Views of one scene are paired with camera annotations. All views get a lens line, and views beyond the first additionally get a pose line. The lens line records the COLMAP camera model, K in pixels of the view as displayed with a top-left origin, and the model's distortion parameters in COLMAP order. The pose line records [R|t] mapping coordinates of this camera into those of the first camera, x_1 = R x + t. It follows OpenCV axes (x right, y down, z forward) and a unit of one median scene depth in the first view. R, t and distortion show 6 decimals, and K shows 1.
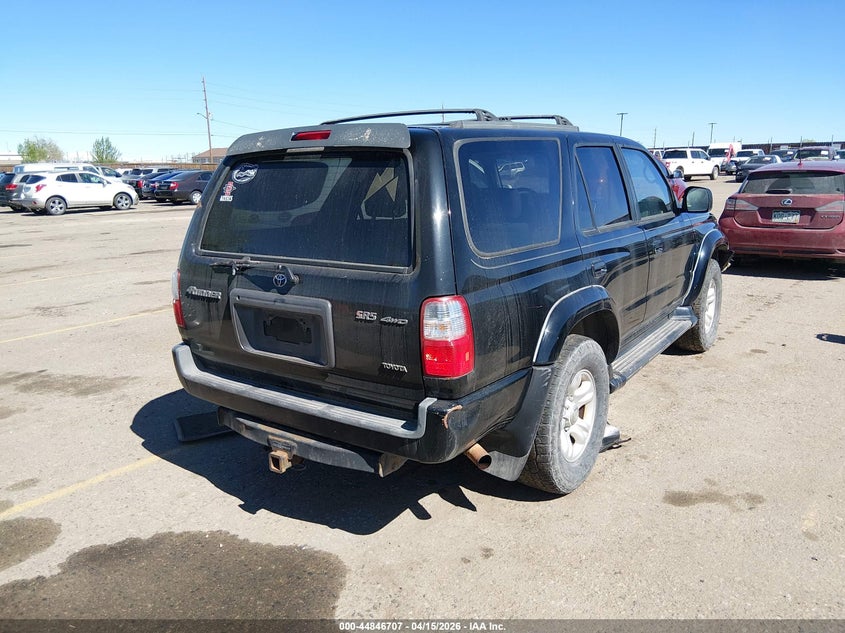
lens RADIAL K [[665.6, 0, 415.5], [0, 665.6, 316.9], [0, 0, 1]] dist [0.084409, -0.133195]
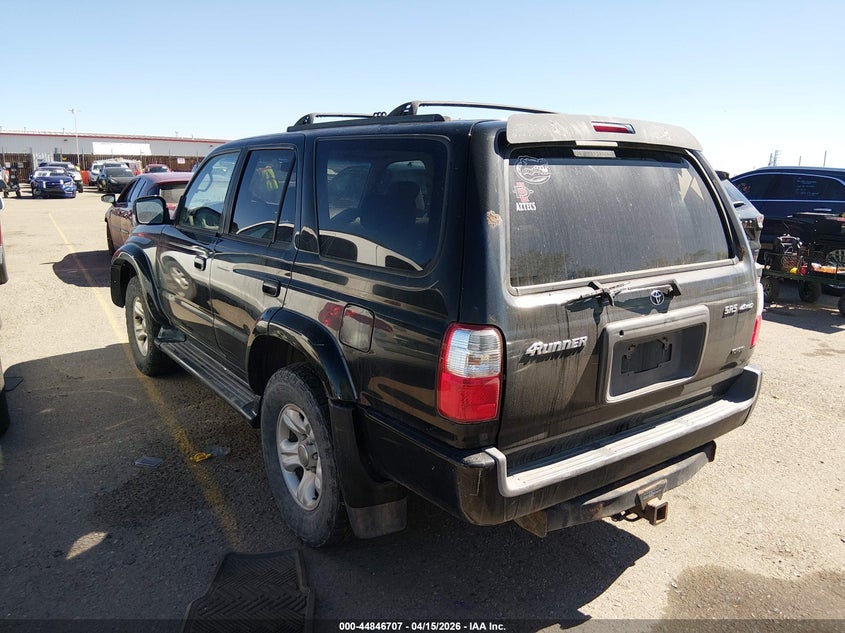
lens RADIAL K [[665.6, 0, 415.5], [0, 665.6, 316.9], [0, 0, 1]] dist [0.084409, -0.133195]
pose [[0.288445, -0.171859, 0.941947, -1.029517], [0.191692, 0.974209, 0.119045, -0.179484], [-0.938112, 0.146226, 0.313949, 0.963510]]
